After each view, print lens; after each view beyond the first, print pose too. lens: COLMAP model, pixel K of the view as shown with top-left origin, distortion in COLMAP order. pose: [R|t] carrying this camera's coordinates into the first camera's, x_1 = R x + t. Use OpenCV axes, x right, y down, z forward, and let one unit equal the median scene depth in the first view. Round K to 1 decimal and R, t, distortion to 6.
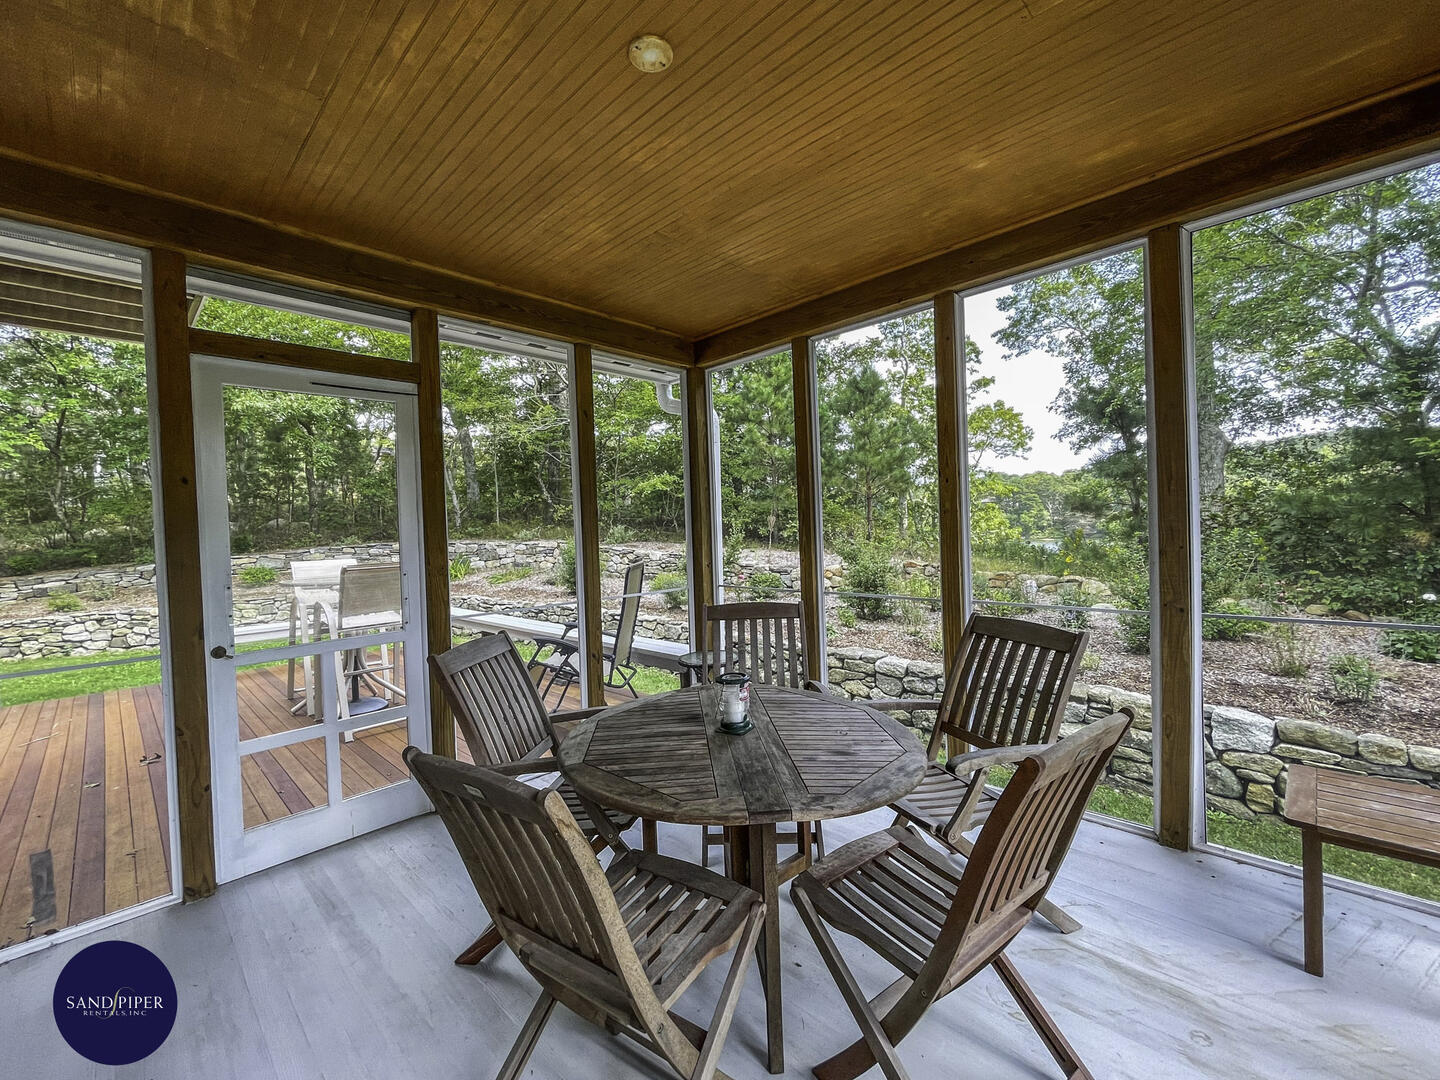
lens RADIAL K [[603.6, 0, 715.0], [0, 603.6, 547.9], [0, 0, 1]] dist [0.000180, 0.000615]
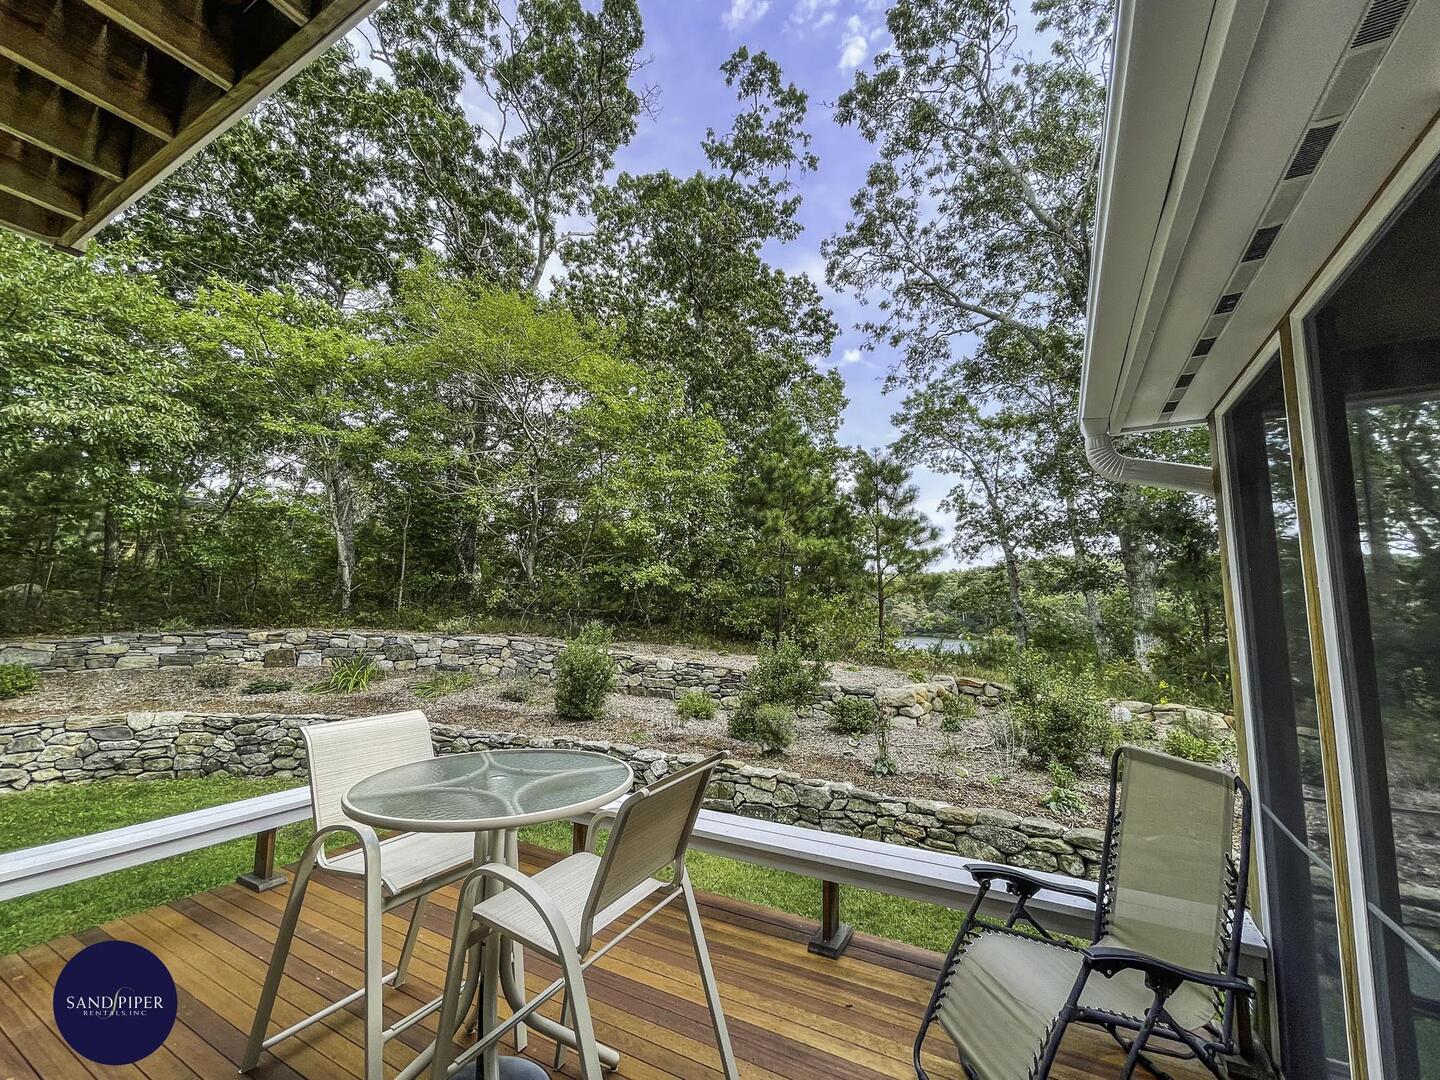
lens RADIAL K [[603.6, 0, 715.0], [0, 603.6, 547.9], [0, 0, 1]] dist [0.000180, 0.000615]
pose [[0.965348, 0.069503, 0.251540, -0.202358], [-0.033041, 0.988677, -0.146379, -0.019499], [-0.258865, 0.132996, 0.956714, 0.187442]]
